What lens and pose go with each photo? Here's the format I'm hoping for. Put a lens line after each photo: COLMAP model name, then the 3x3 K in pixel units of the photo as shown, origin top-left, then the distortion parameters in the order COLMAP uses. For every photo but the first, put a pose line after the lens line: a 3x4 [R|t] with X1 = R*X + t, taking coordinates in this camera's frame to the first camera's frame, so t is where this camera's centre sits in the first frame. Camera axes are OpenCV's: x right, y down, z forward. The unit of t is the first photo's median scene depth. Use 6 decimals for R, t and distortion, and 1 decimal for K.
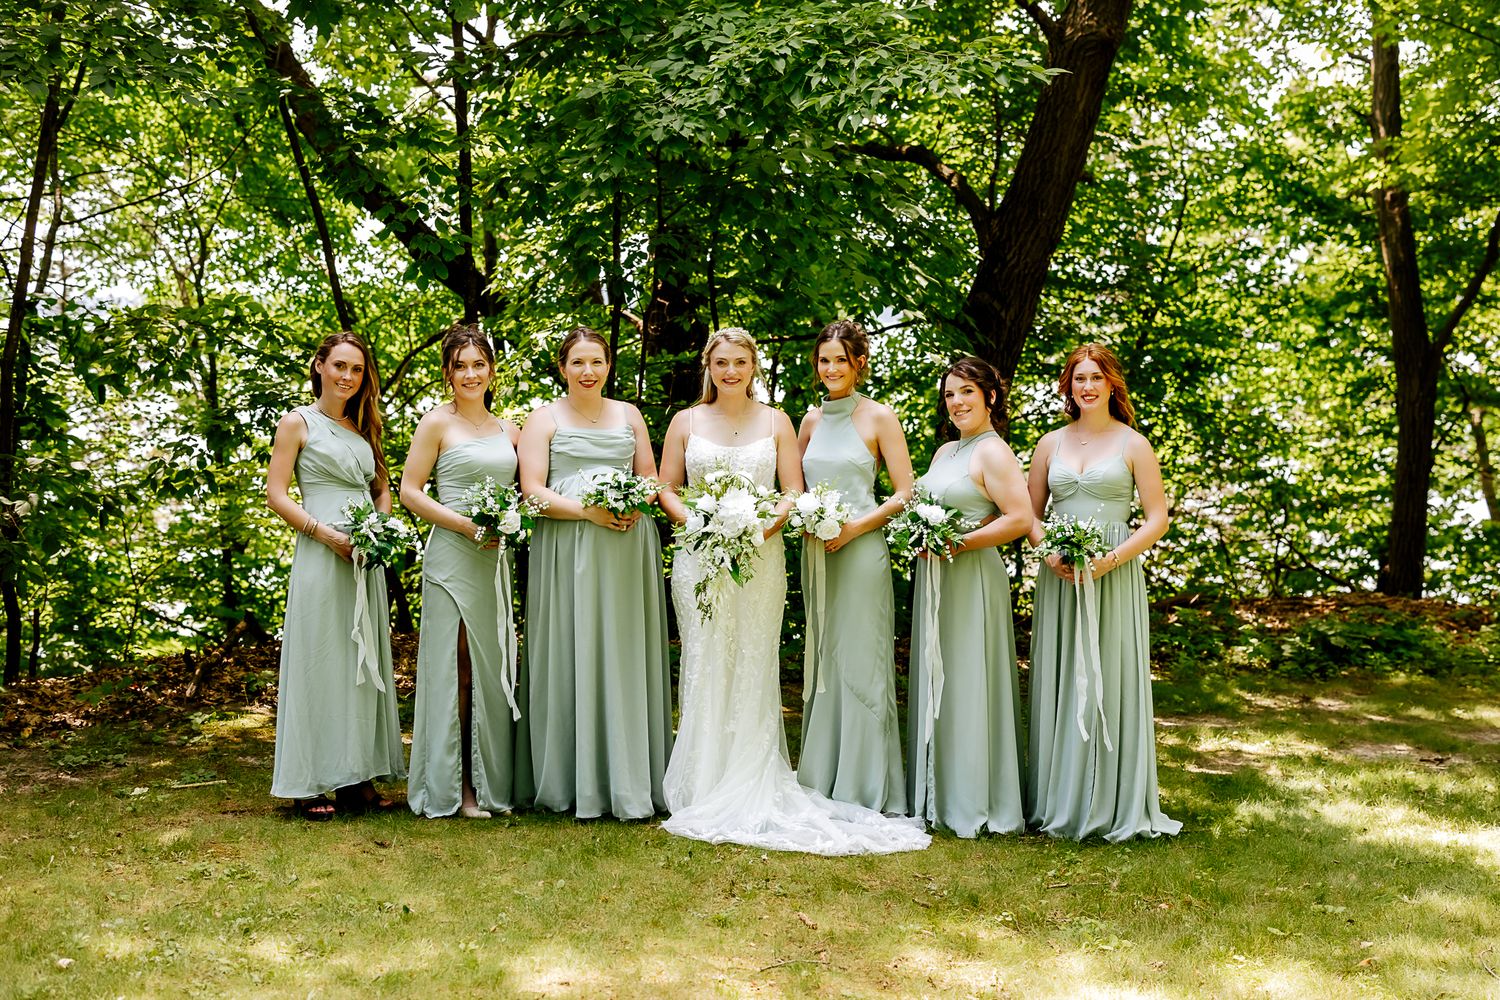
lens RADIAL K [[2087.3, 0, 769.4], [0, 2087.3, 484.0], [0, 0, 1]] dist [0.024688, 0.027378]
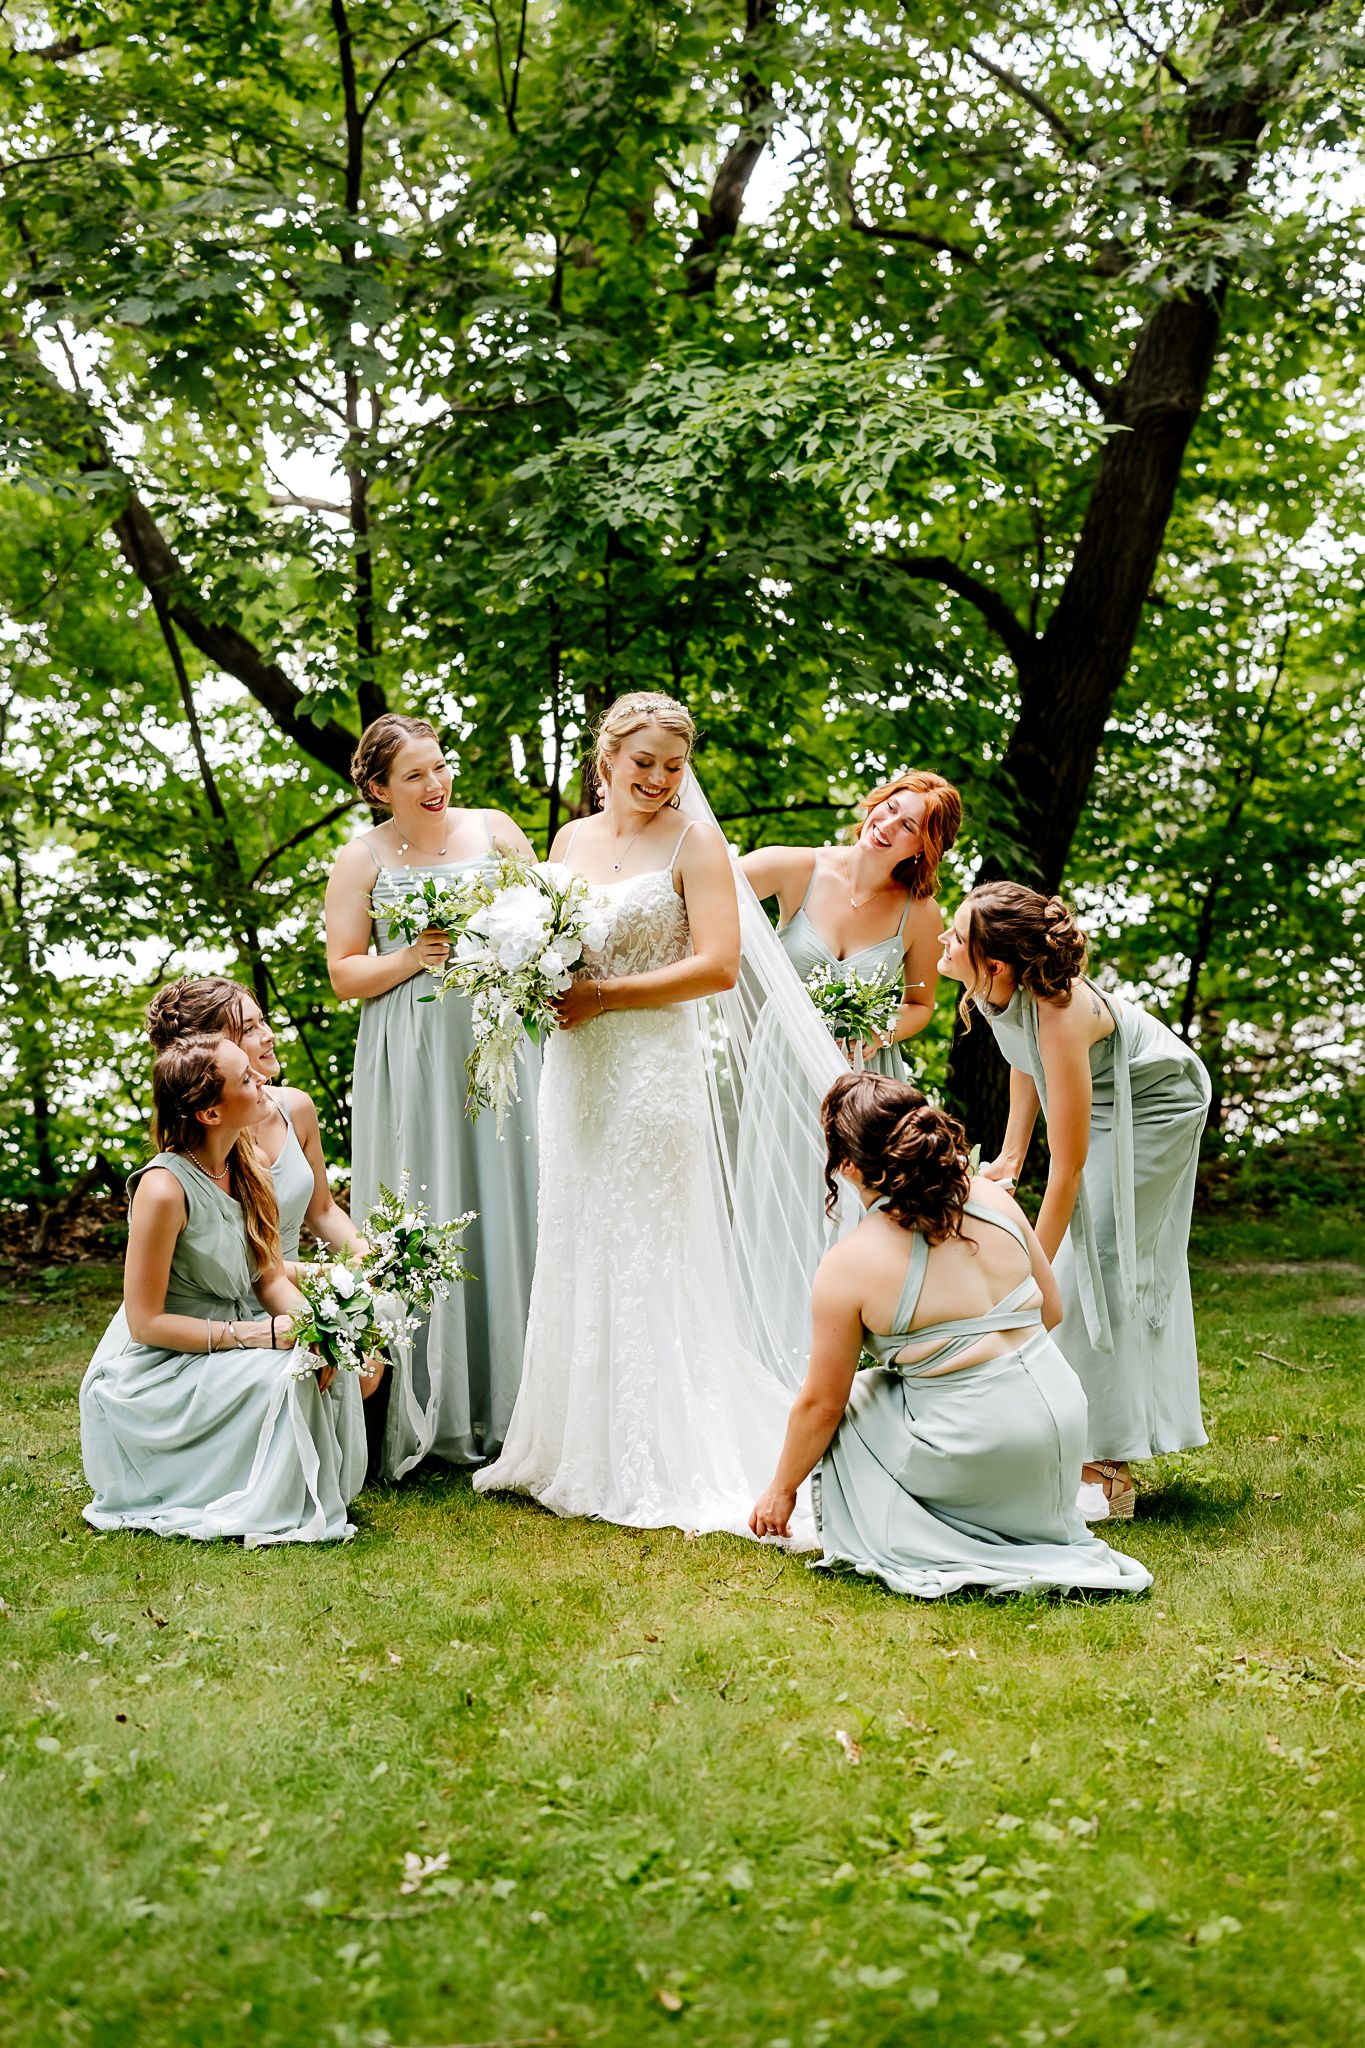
lens RADIAL K [[2900.4, 0, 680.0], [0, 2900.4, 1079.6], [0, 0, 1]] dist [-0.015404, 0.008611]
pose [[0.999690, -0.018178, -0.017021, -0.006520], [0.018170, 0.999835, -0.000590, 0.023089], [0.017029, 0.000281, 0.999855, -0.054525]]
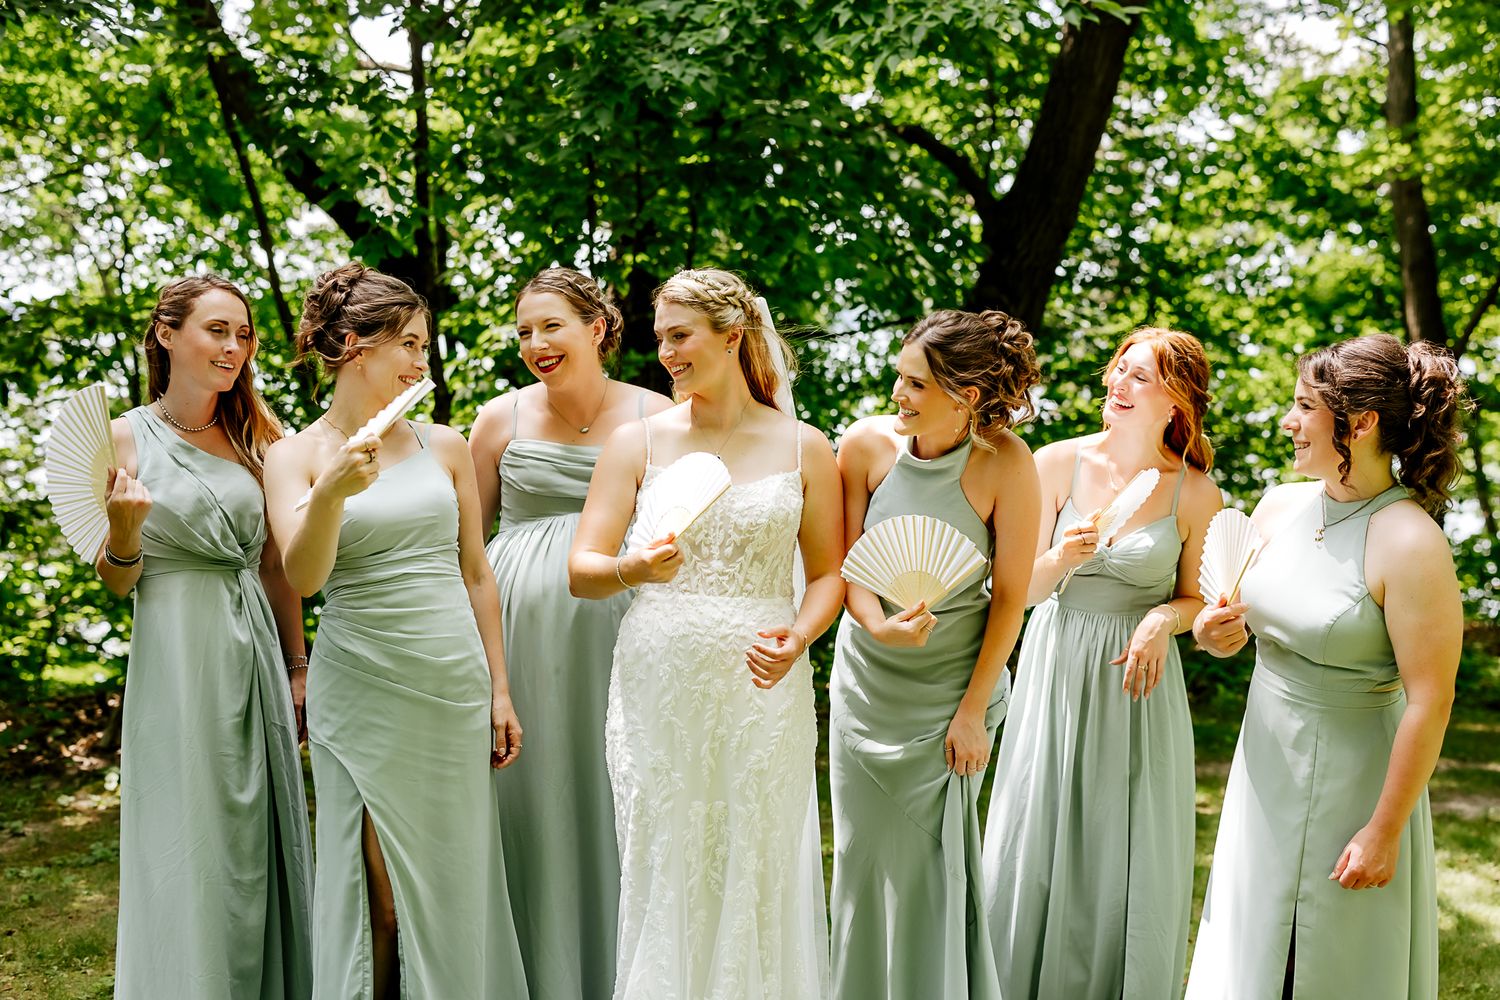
lens RADIAL K [[2087.3, 0, 769.4], [0, 2087.3, 484.0], [0, 0, 1]] dist [0.024688, 0.027378]
pose [[0.999554, -0.000106, 0.029854, -0.014951], [0.000272, 0.999985, -0.005545, 0.000053], [-0.029853, 0.005550, 0.999539, 0.070137]]
